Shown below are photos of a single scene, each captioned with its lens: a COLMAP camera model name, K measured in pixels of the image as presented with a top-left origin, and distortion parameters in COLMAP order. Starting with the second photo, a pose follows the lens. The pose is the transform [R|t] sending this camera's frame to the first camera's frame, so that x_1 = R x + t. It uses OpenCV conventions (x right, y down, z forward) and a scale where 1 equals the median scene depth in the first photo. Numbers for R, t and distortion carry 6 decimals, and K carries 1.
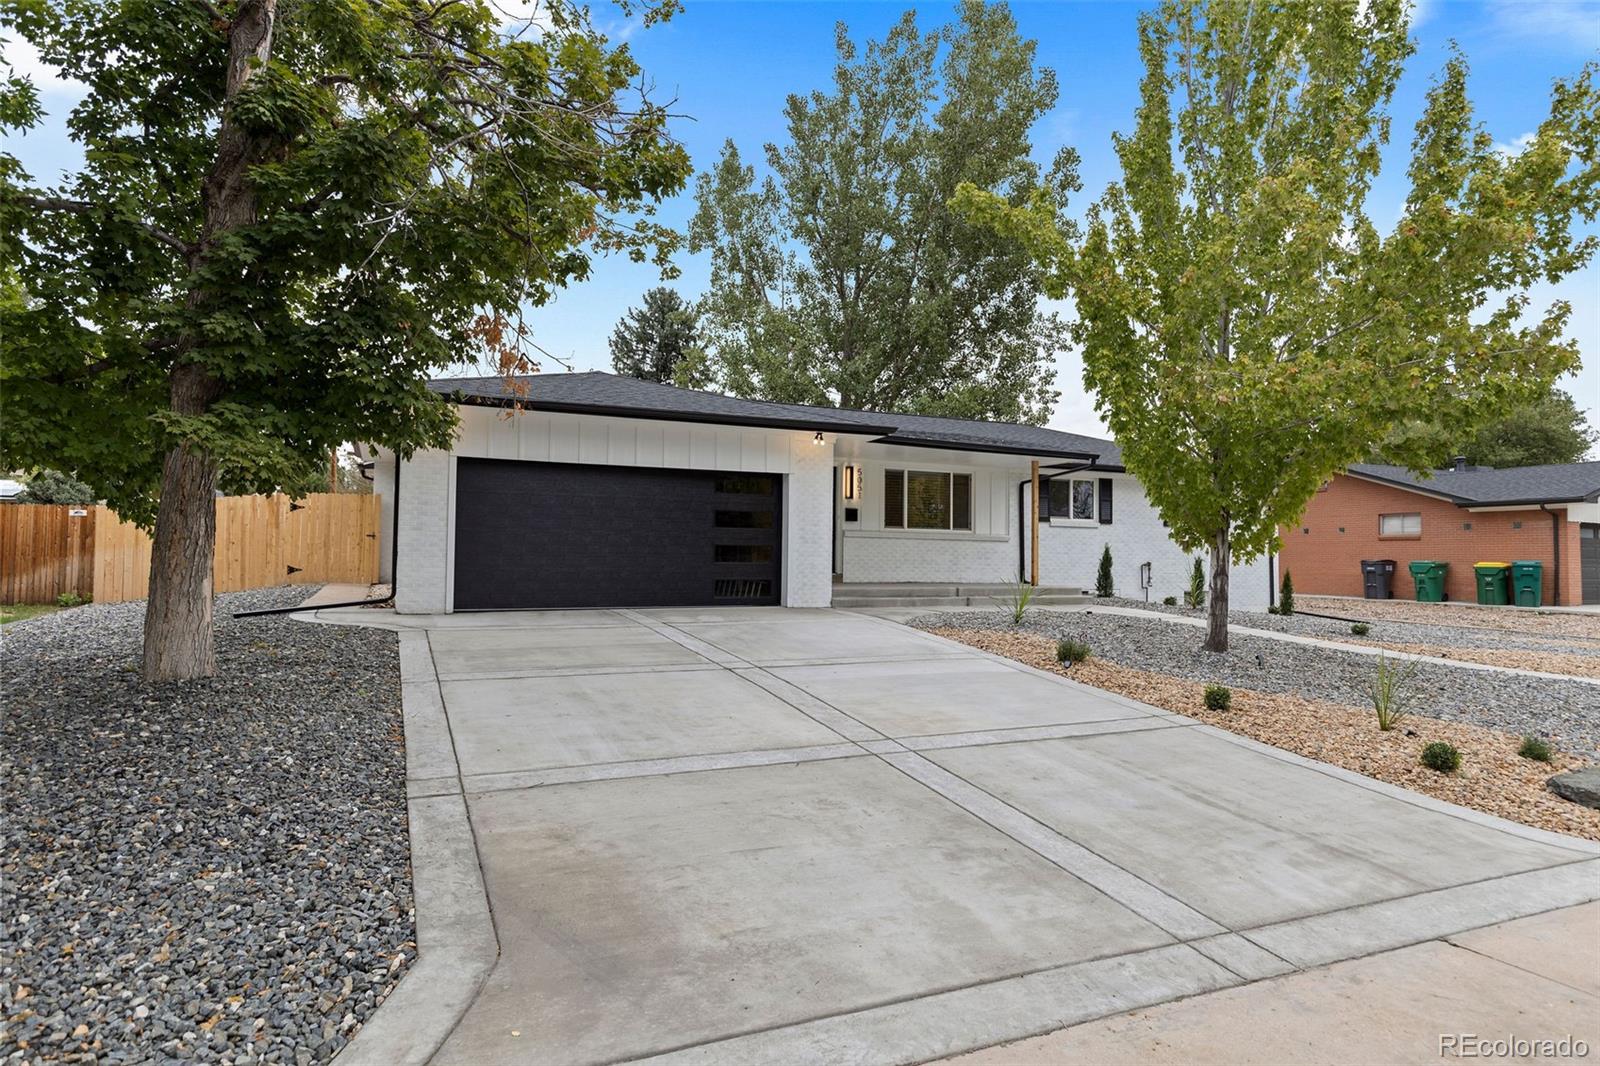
lens RADIAL K [[883.1, 0, 797.1], [0, 883.1, 540.4], [0, 0, 1]] dist [0.000178, -0.001079]
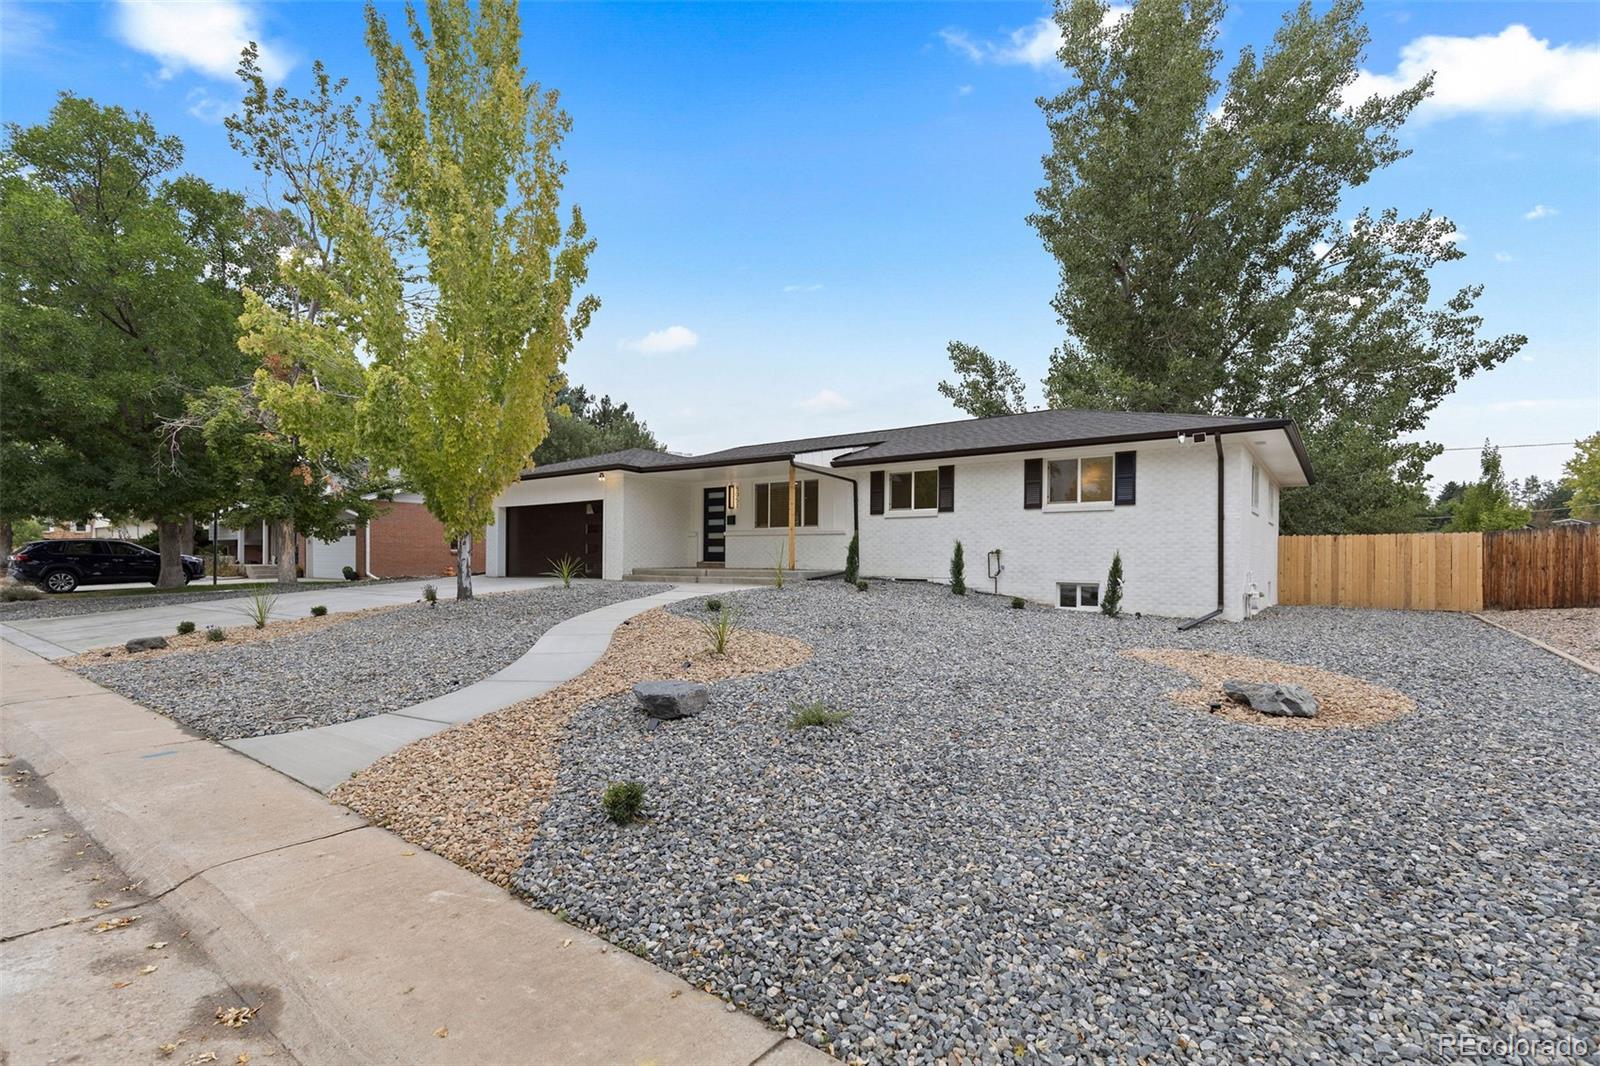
lens RADIAL K [[715.8, 0, 802.3], [0, 715.8, 544.0], [0, 0, 1]] dist [0.007898, -0.000796]
pose [[0.512246, -0.023880, -0.858507, 1.023983], [0.027026, 0.999567, -0.011678, 0.023908], [0.858414, -0.017220, 0.512669, 0.484133]]
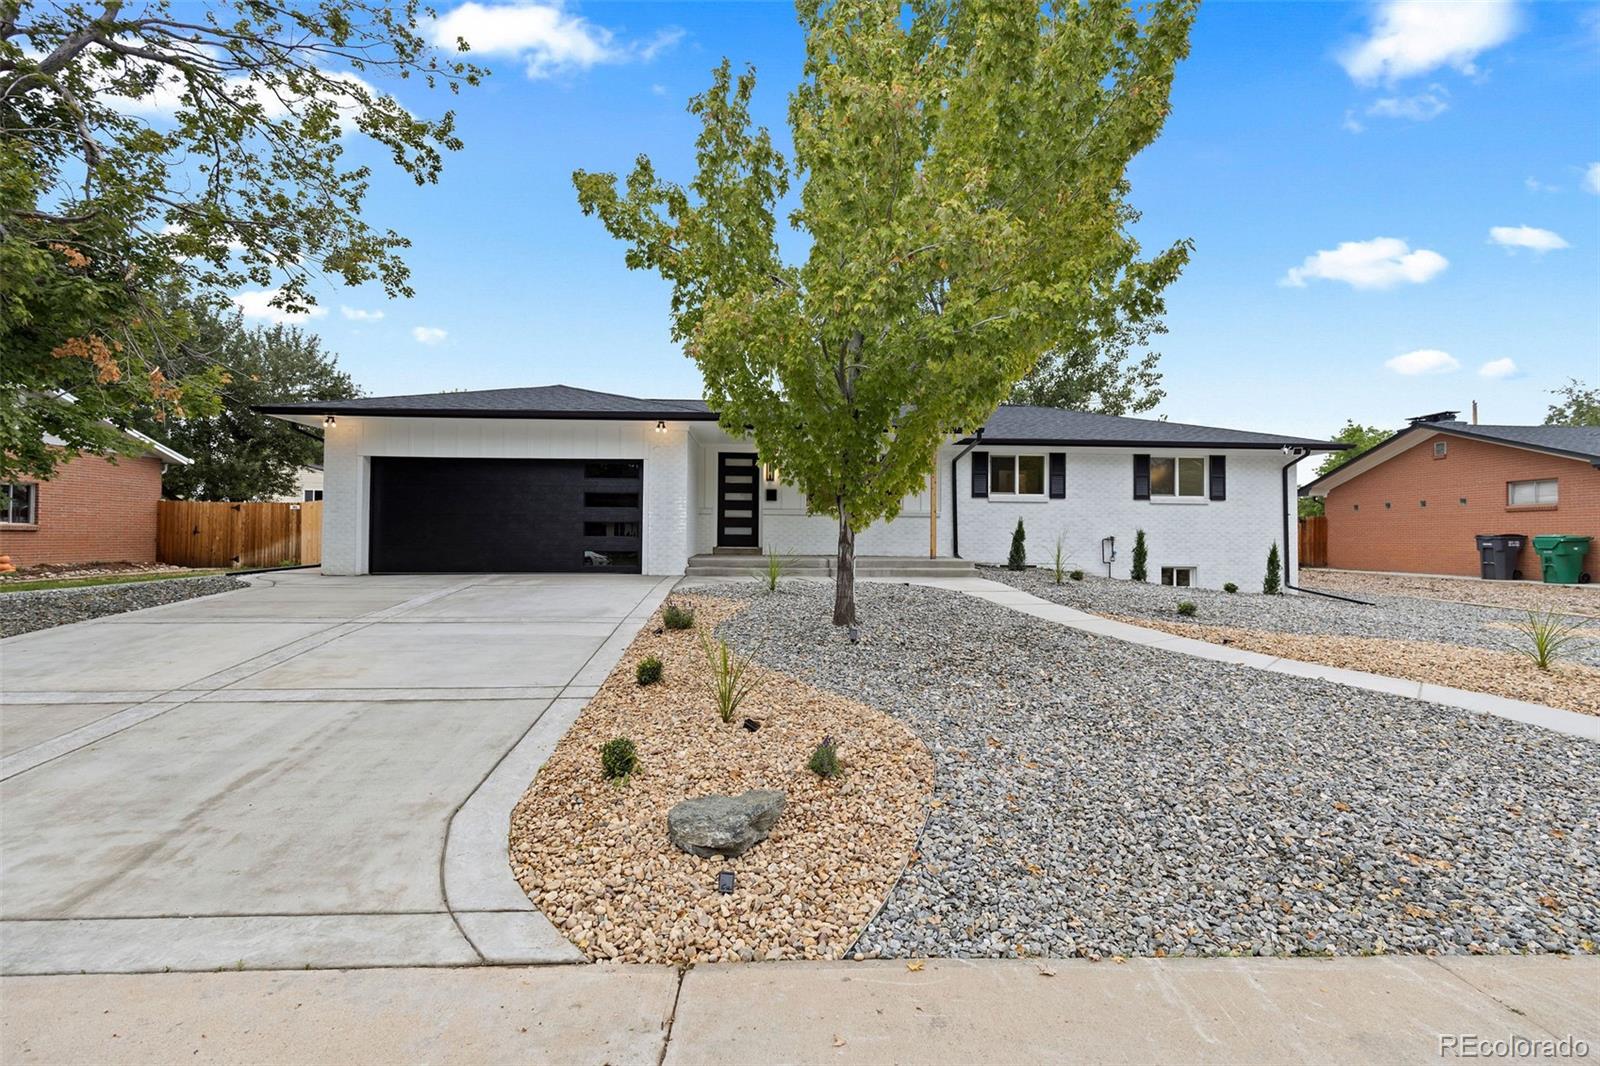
lens RADIAL K [[715.8, 0, 798.2], [0, 715.8, 524.2], [0, 0, 1]] dist [0.007898, -0.000796]
pose [[0.939039, -0.011159, -0.343630, 0.377807], [0.010597, 0.999938, -0.003513, 0.010915], [0.343648, -0.000342, 0.939098, 0.146156]]
